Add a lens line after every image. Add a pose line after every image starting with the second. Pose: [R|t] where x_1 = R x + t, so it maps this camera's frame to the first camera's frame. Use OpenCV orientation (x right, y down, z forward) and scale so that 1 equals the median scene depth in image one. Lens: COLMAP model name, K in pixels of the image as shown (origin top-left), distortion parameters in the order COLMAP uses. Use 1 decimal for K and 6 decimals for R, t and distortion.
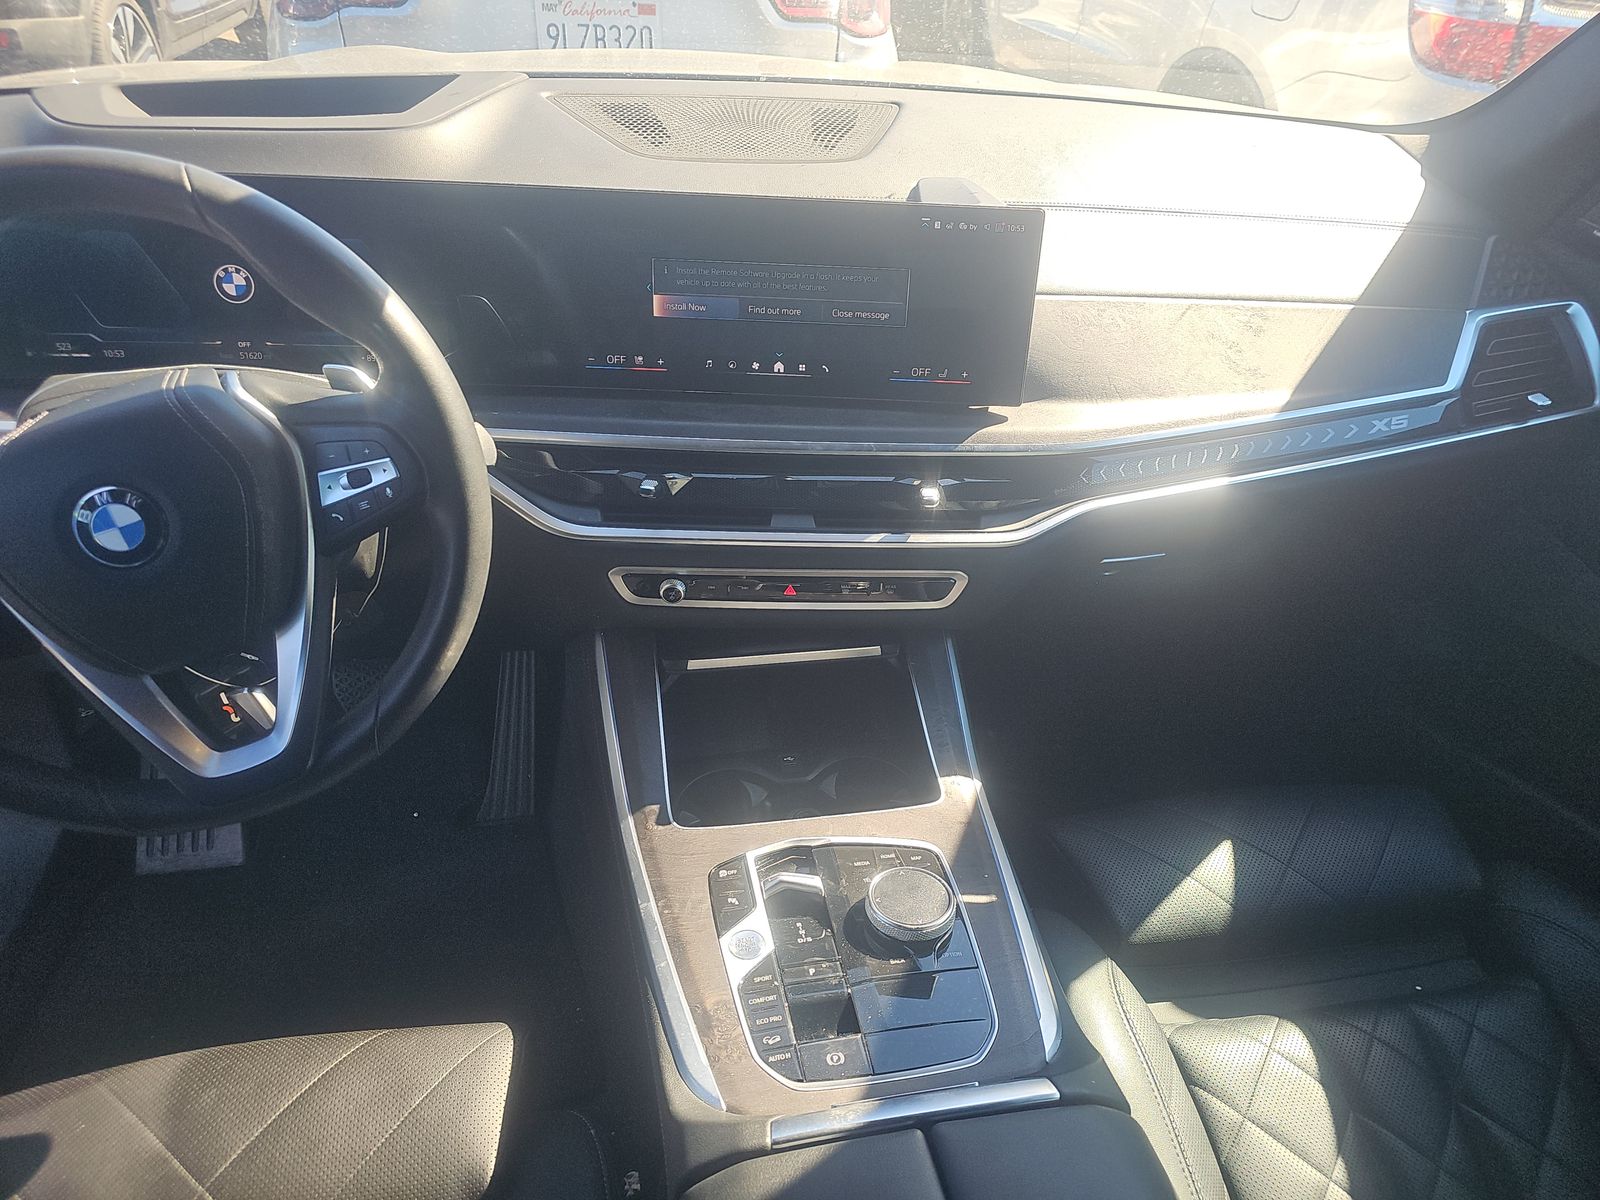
lens RADIAL K [[1055.5, 0, 800.0], [0, 1055.5, 600.0], [0, 0, 1]] dist [0.041704, -0.079537]
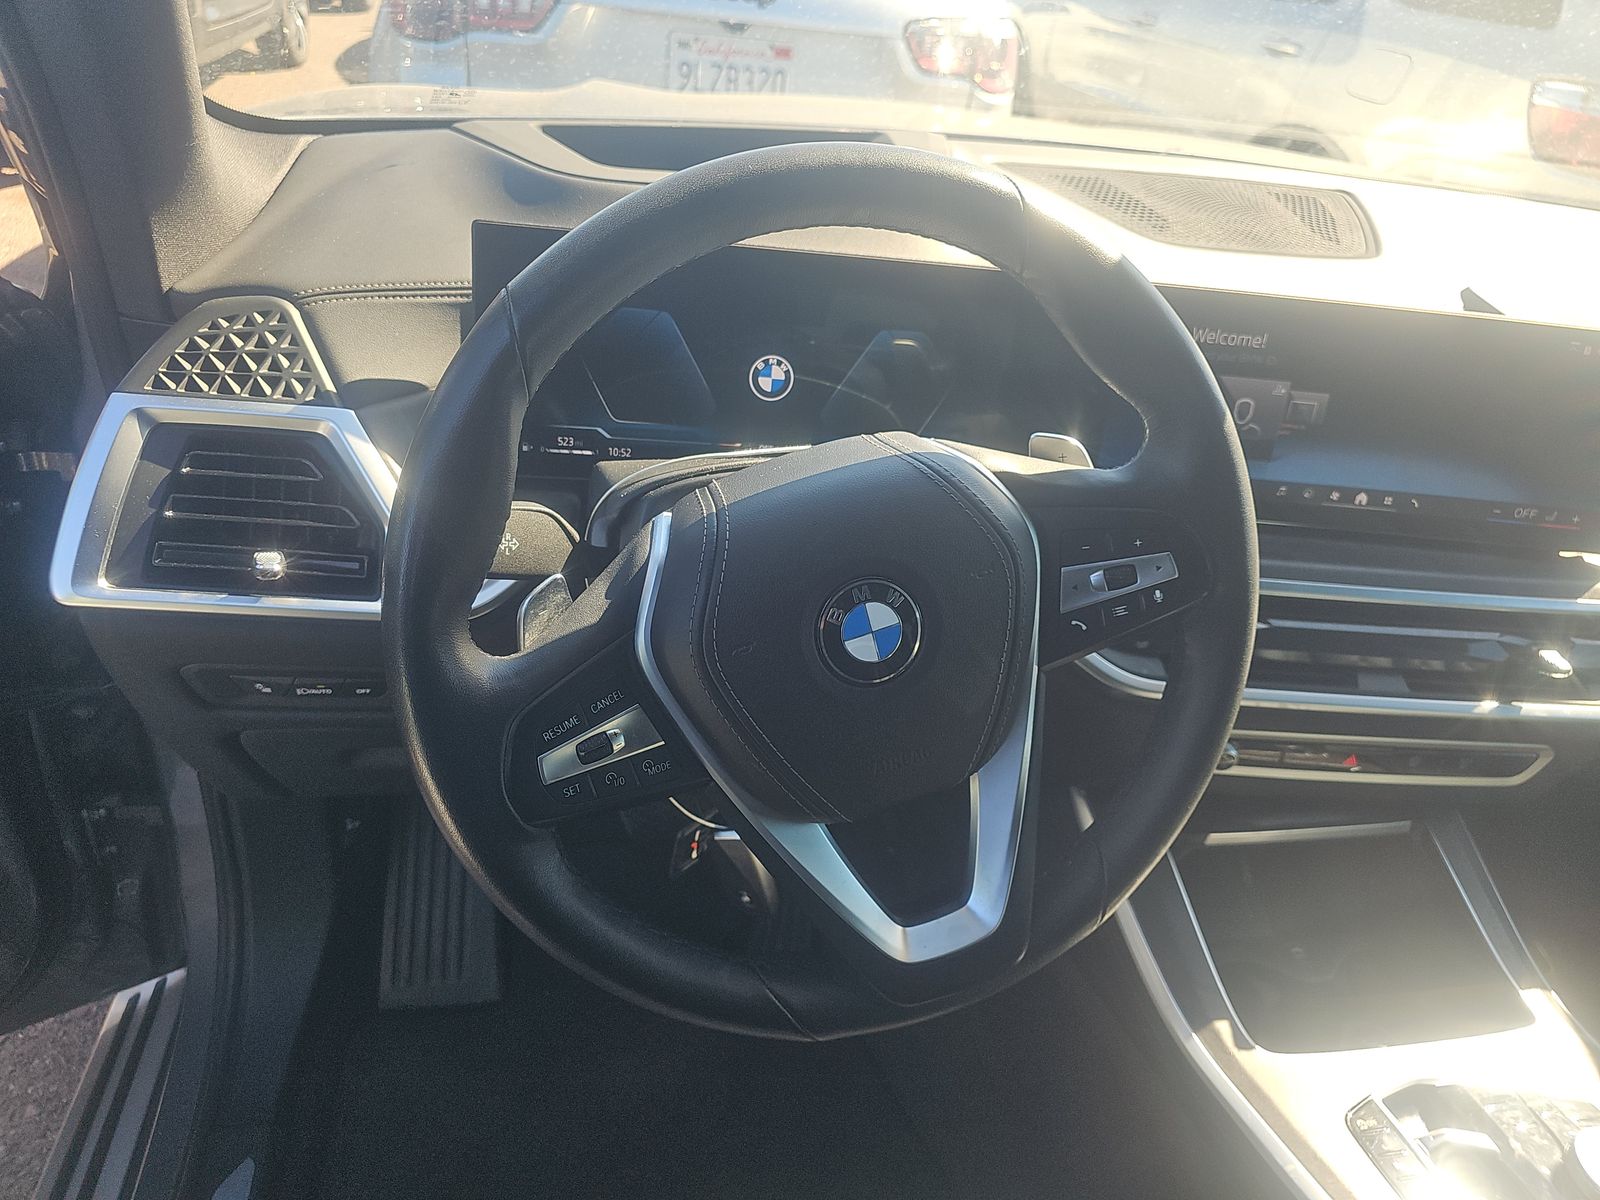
lens RADIAL K [[1074.1, 0, 800.0], [0, 1074.1, 600.0], [0, 0, 1]] dist [0.043496, -0.081832]
pose [[0.998708, 0.046088, 0.021428, -0.484785], [-0.045207, 0.998178, -0.039955, -0.083643], [-0.023231, 0.038934, 0.998972, 0.145545]]
